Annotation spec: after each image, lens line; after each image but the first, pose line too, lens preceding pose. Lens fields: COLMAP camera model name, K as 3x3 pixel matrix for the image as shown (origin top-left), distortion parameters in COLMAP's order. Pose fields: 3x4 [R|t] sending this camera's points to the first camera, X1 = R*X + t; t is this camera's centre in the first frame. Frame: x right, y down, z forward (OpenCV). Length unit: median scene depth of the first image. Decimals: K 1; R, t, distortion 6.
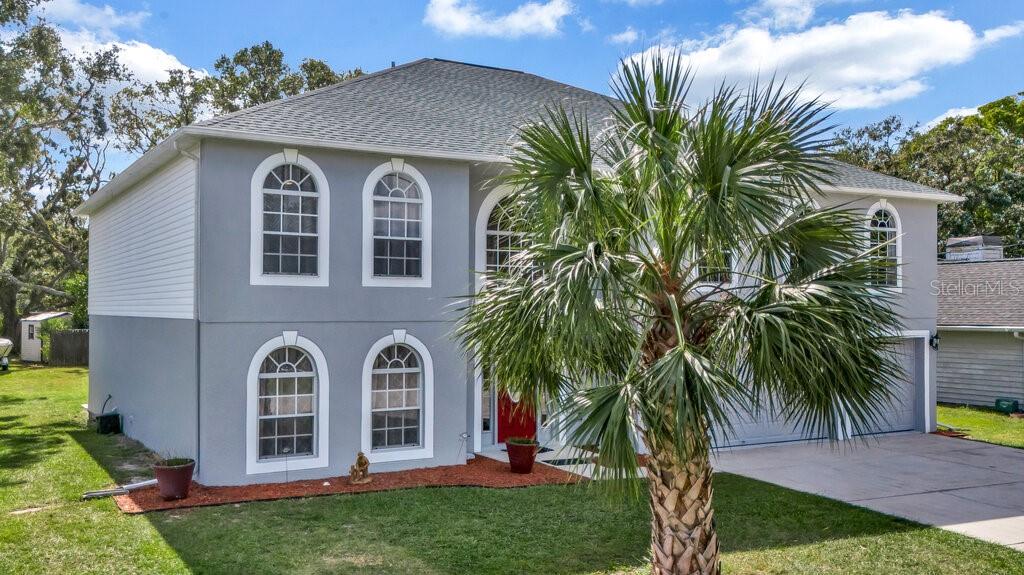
lens RADIAL K [[984.7, 0, 510.7], [0, 984.7, 290.6], [0, 0, 1]] dist [0.037046, -0.008266]
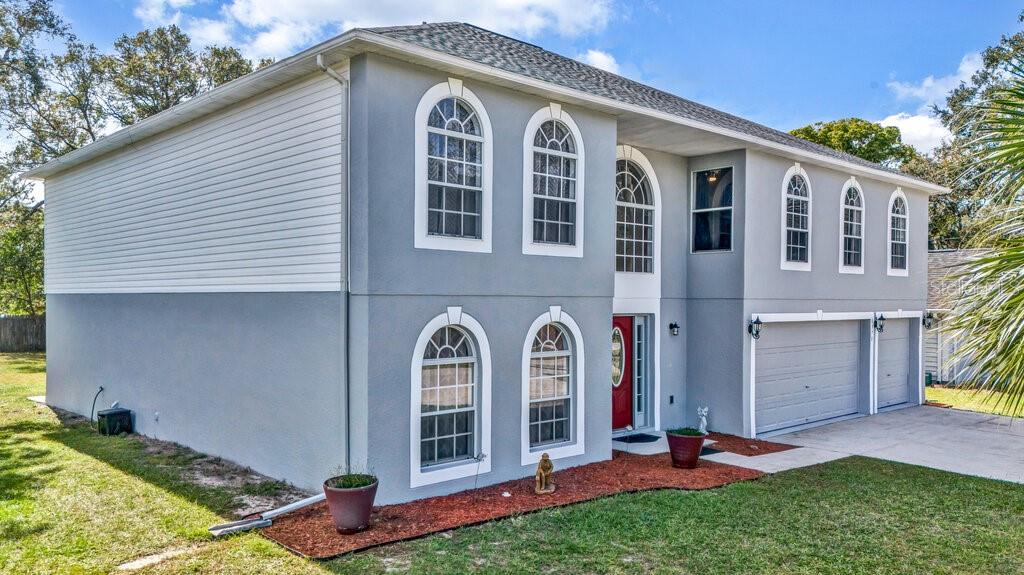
lens RADIAL K [[812.4, 0, 510.6], [0, 812.4, 304.4], [0, 0, 1]] dist [0.067635, 0.002457]
pose [[0.974170, 0.000986, 0.225814, -0.323504], [-0.006359, 0.999714, 0.023067, 0.023153], [-0.225727, -0.023907, 0.973897, 0.338080]]
